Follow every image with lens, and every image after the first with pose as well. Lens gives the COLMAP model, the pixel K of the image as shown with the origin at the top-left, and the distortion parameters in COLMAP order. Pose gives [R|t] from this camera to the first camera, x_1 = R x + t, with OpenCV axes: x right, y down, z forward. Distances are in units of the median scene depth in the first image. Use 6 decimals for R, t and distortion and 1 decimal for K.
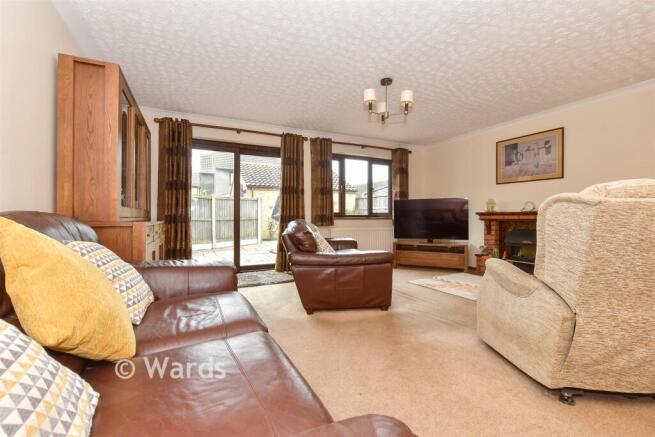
lens RADIAL K [[290.5, 0, 326.8], [0, 290.5, 215.3], [0, 0, 1]] dist [0.000073, 0.000011]
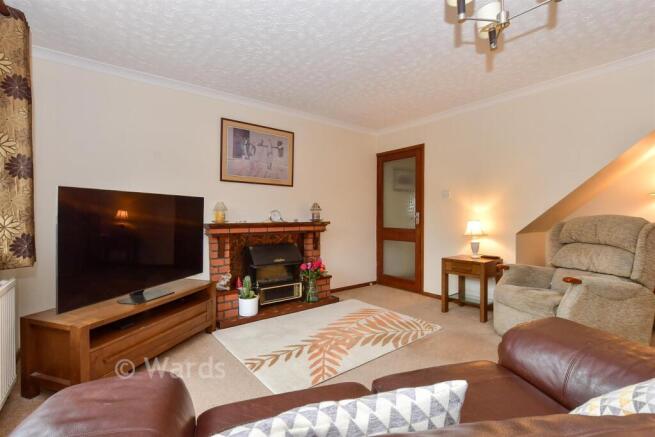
lens RADIAL K [[290.5, 0, 326.5], [0, 290.5, 217.7], [0, 0, 1]] dist [0.000073, 0.000011]
pose [[-0.219506, -0.016567, 0.975471, -0.121776], [0.000462, 0.999854, 0.017085, -0.036393], [-0.975611, 0.004201, -0.219466, 0.958630]]
